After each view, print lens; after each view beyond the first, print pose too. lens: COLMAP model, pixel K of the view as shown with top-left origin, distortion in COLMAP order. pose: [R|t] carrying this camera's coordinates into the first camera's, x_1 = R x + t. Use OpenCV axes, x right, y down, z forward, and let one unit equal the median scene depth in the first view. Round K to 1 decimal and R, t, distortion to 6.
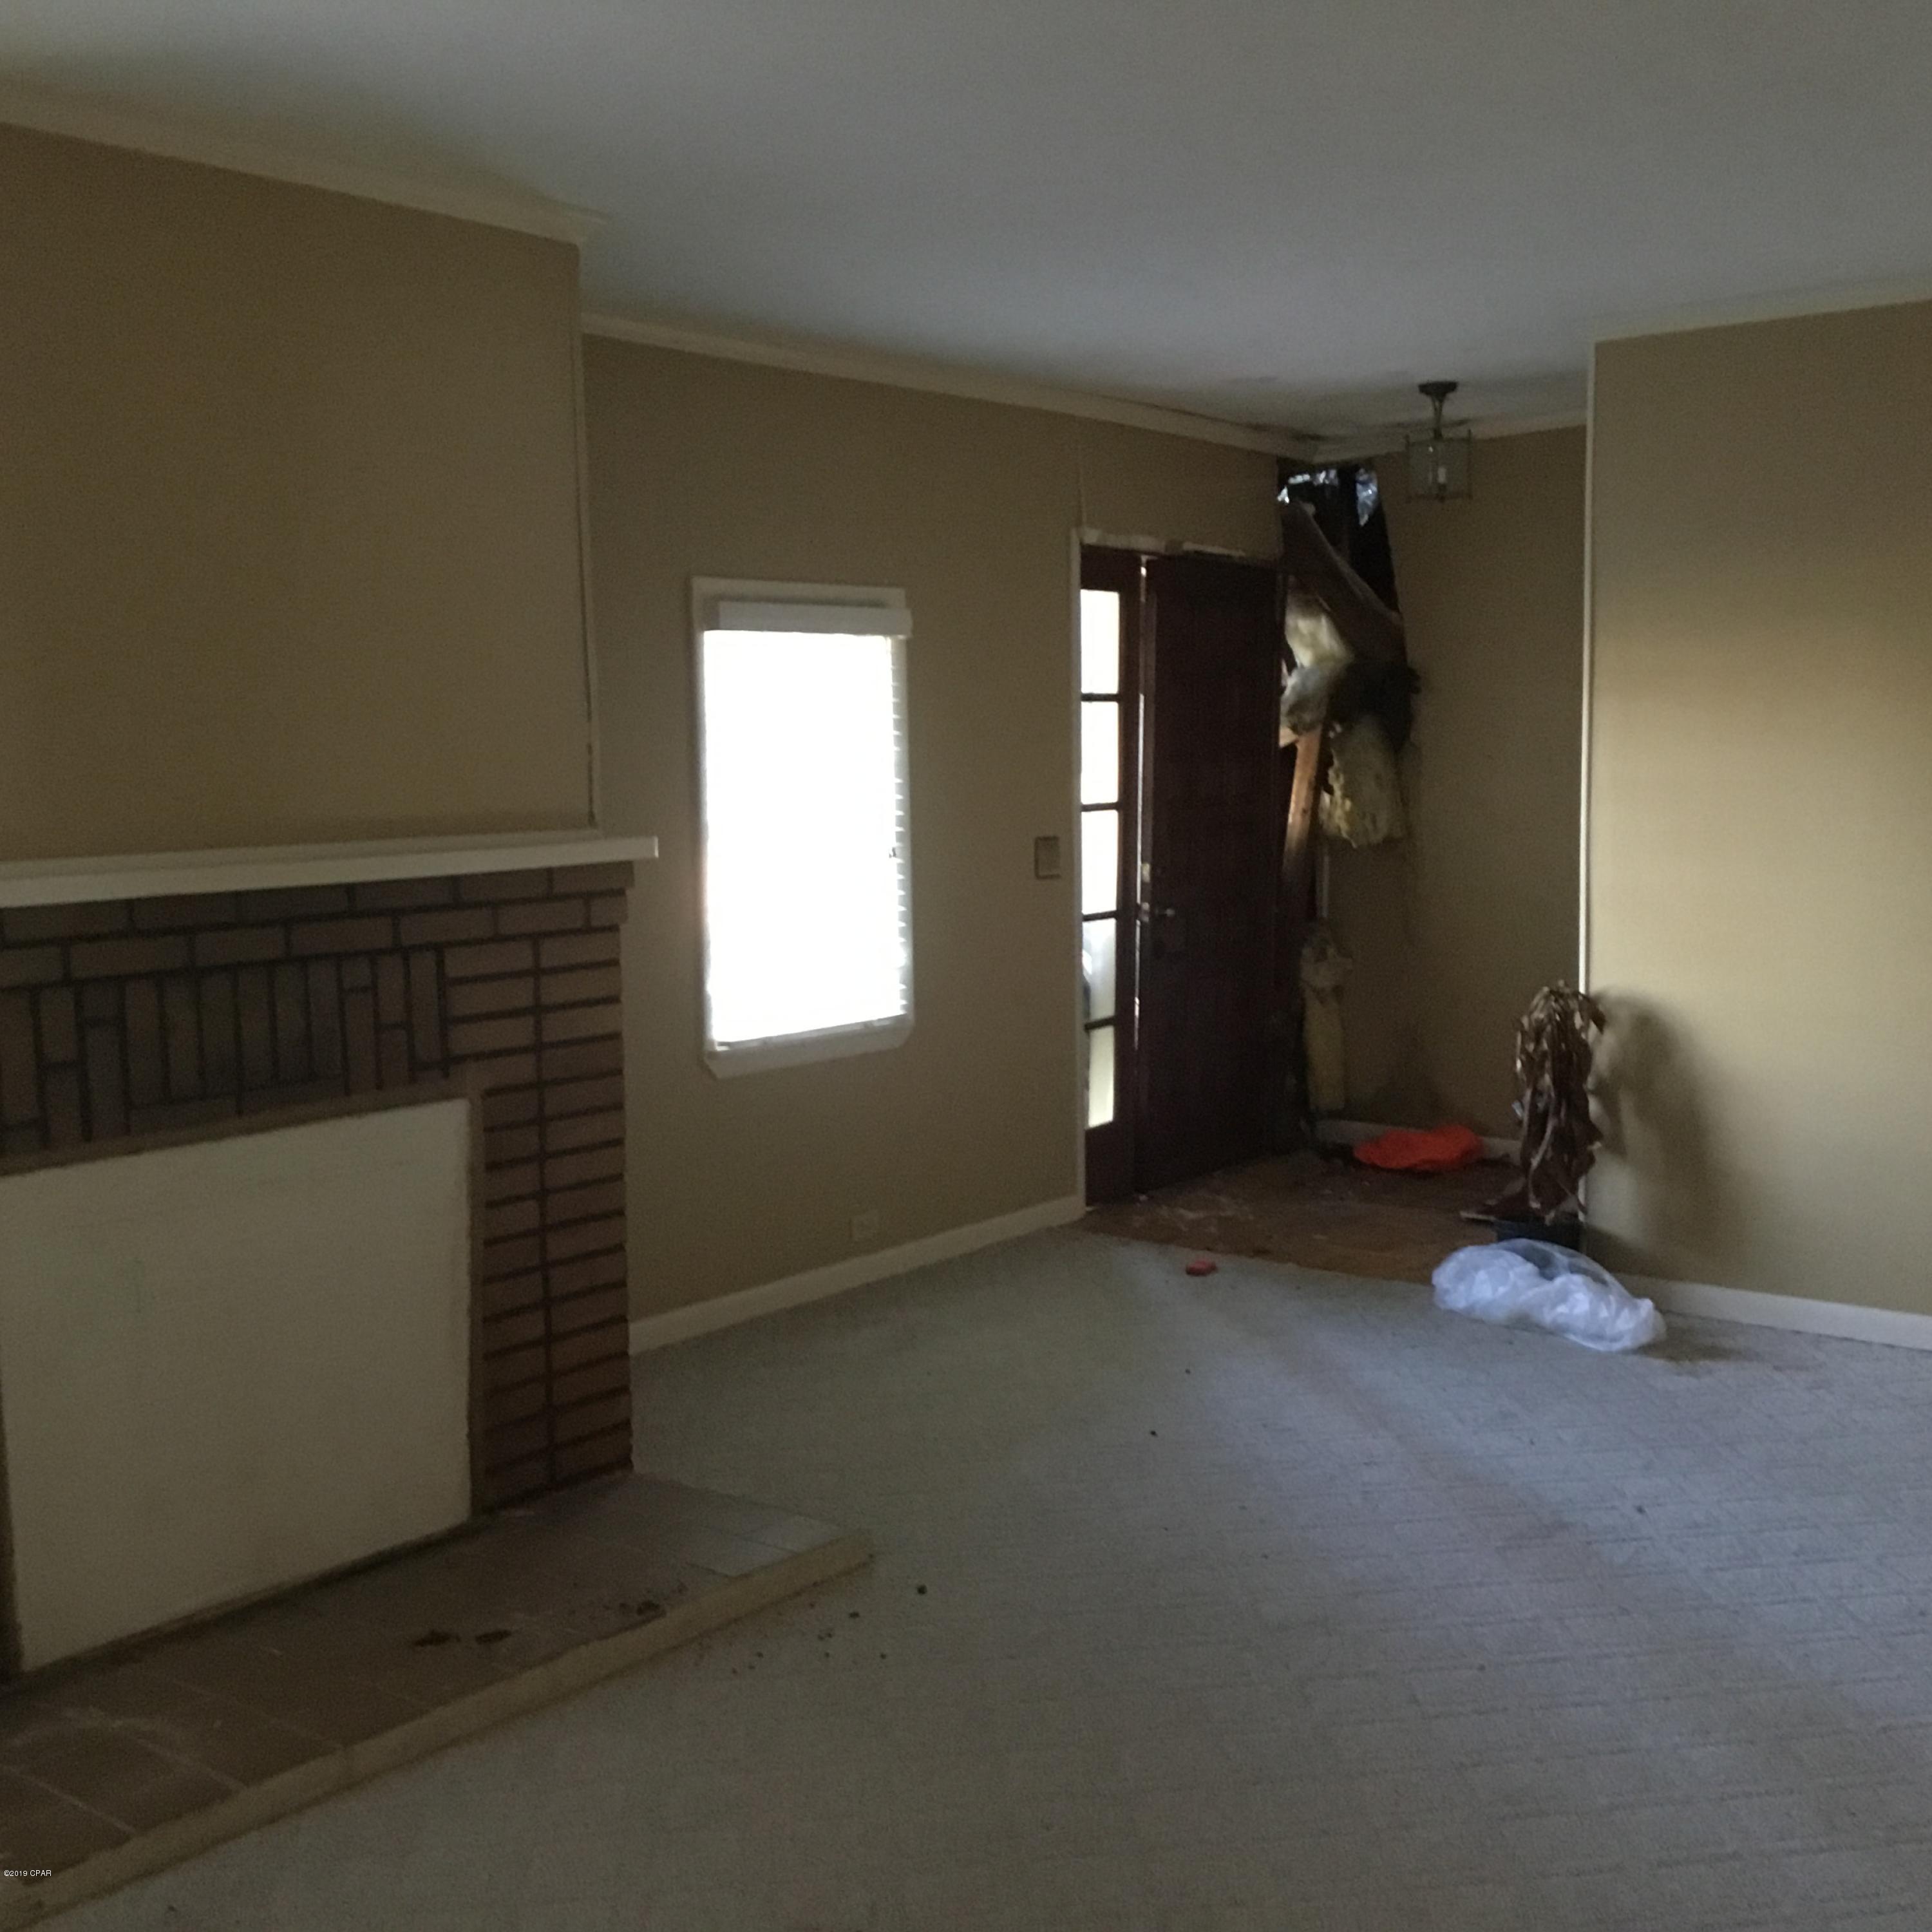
lens RADIAL K [[2309.6, 0, 968.9], [0, 2309.6, 977.1], [0, 0, 1]] dist [0.162900, -0.322893]
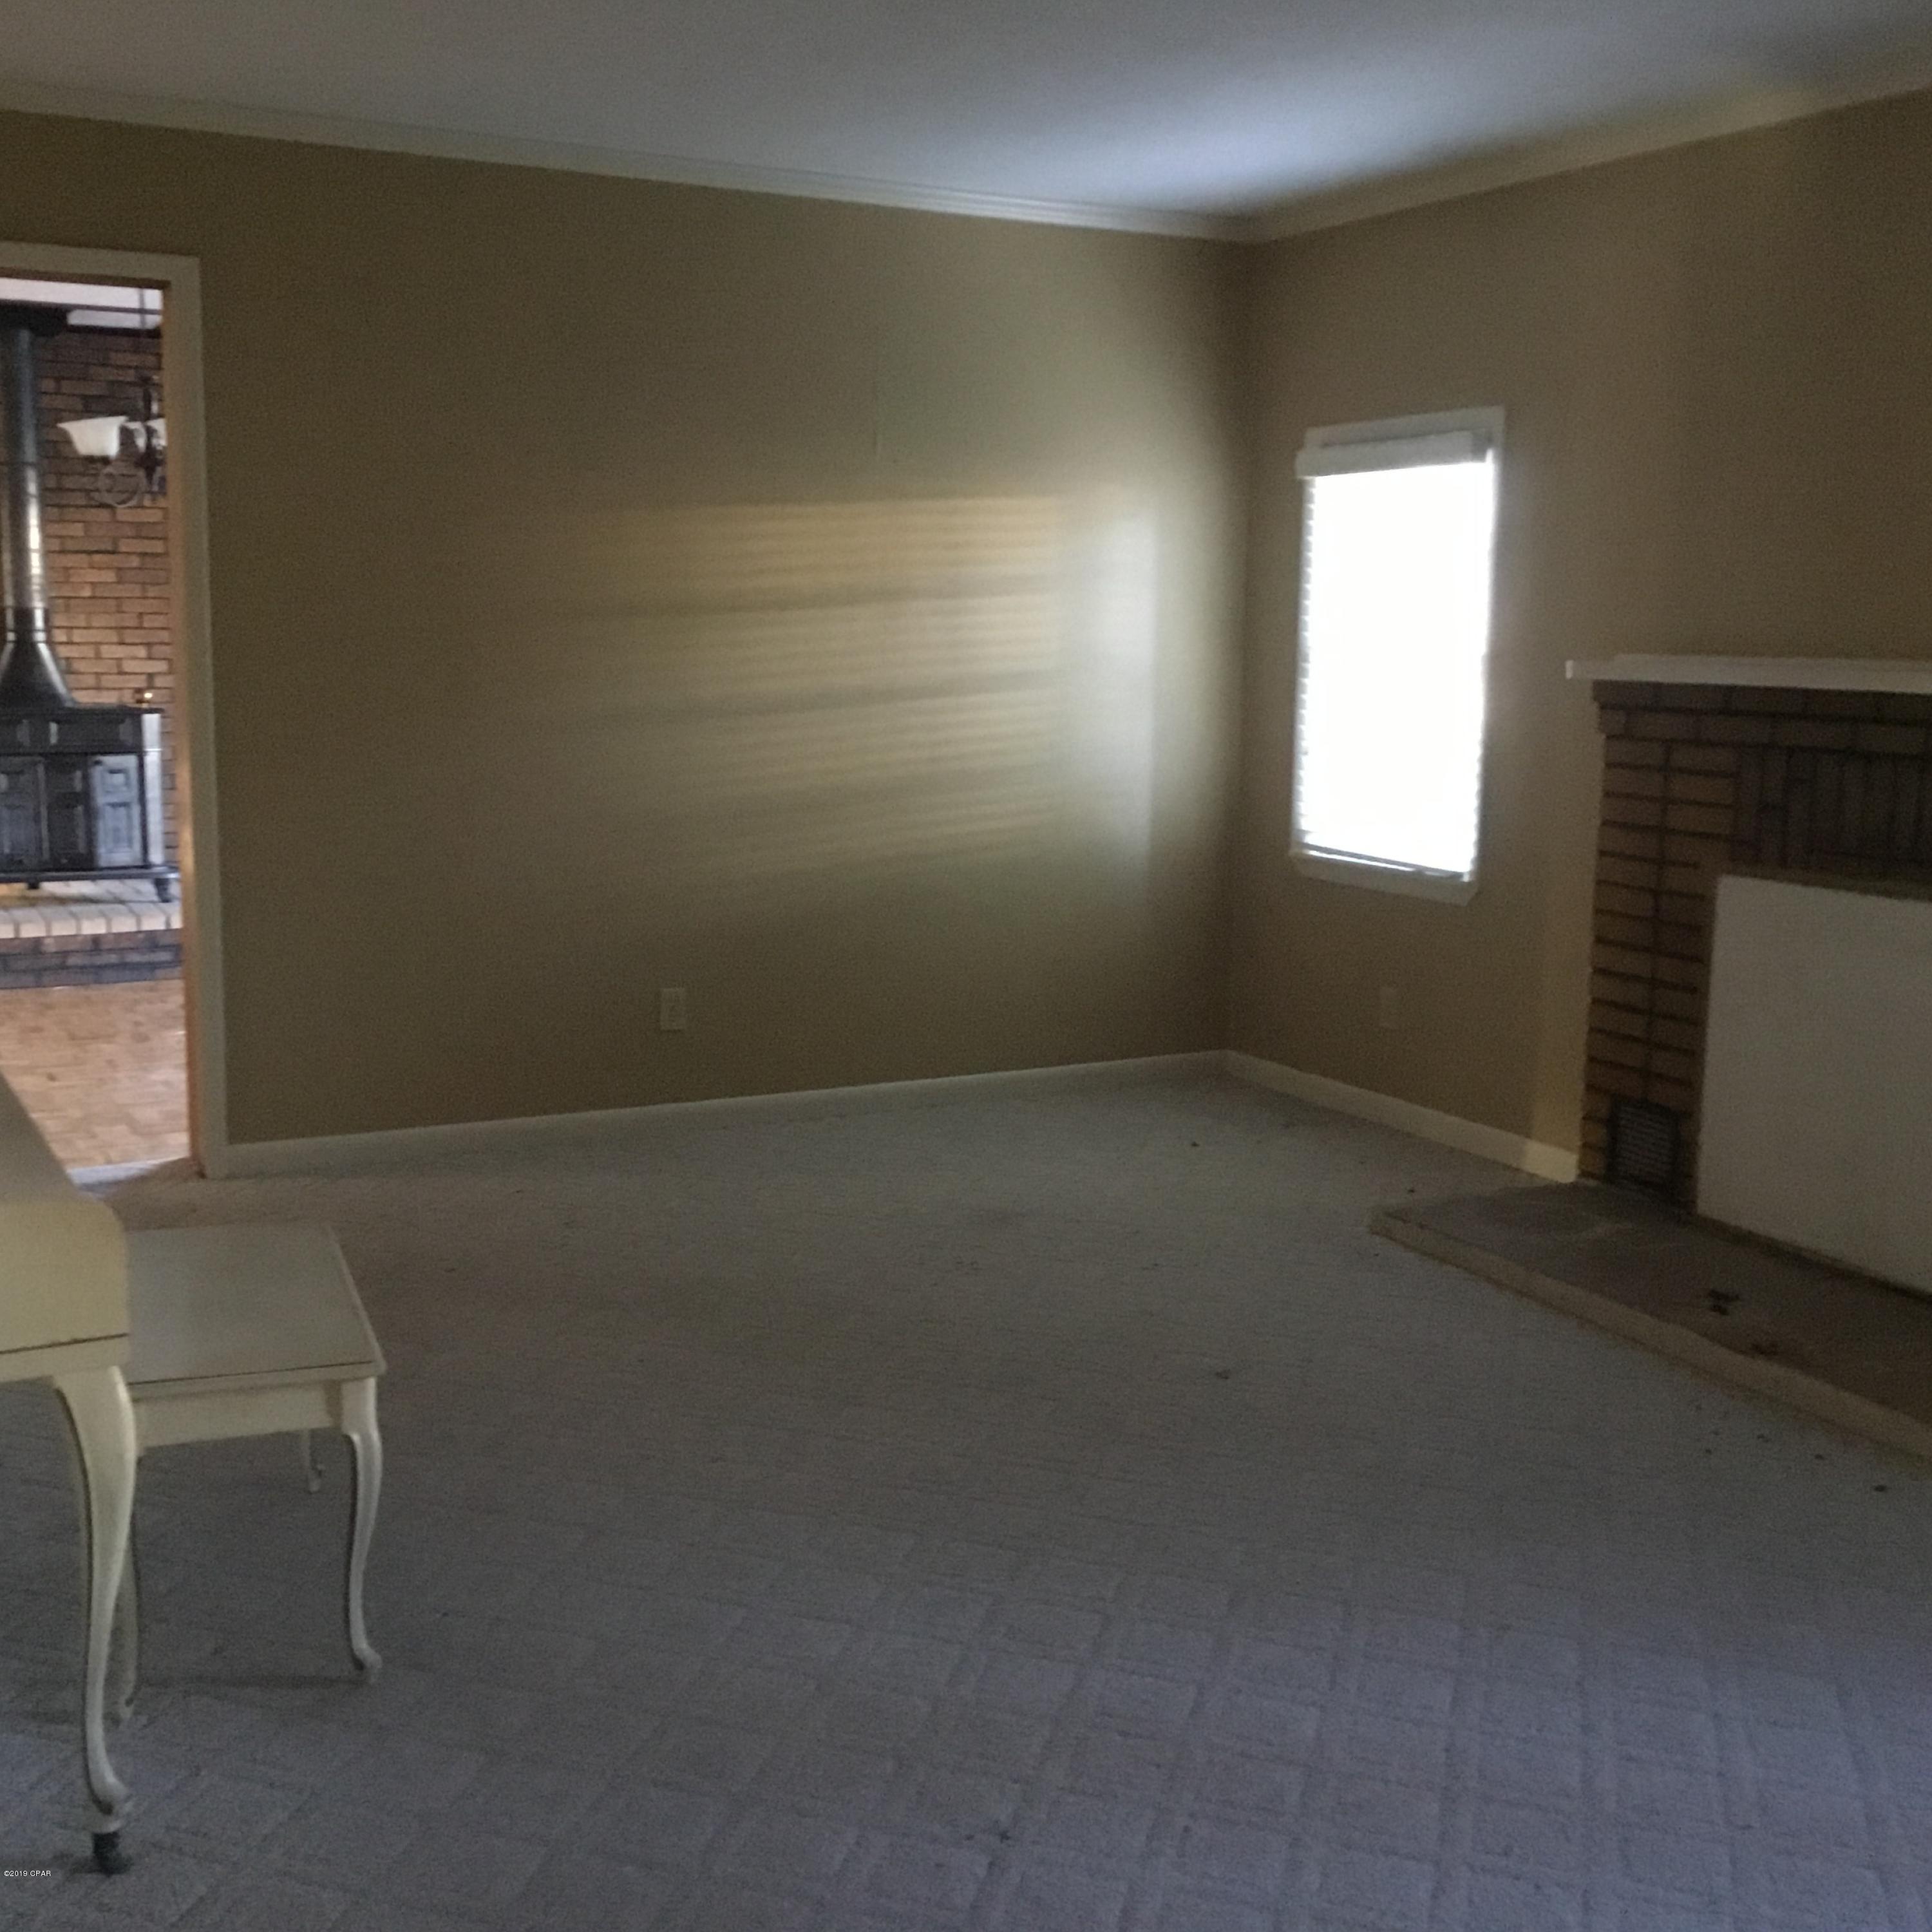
lens RADIAL K [[2309.6, 0, 968.9], [0, 2309.6, 977.1], [0, 0, 1]] dist [0.162900, -0.322893]
pose [[-0.395342, 0.175012, -0.901707, 1.055019], [-0.082942, 0.970868, 0.224800, -0.135323], [0.914782, 0.163663, -0.369309, 1.085560]]
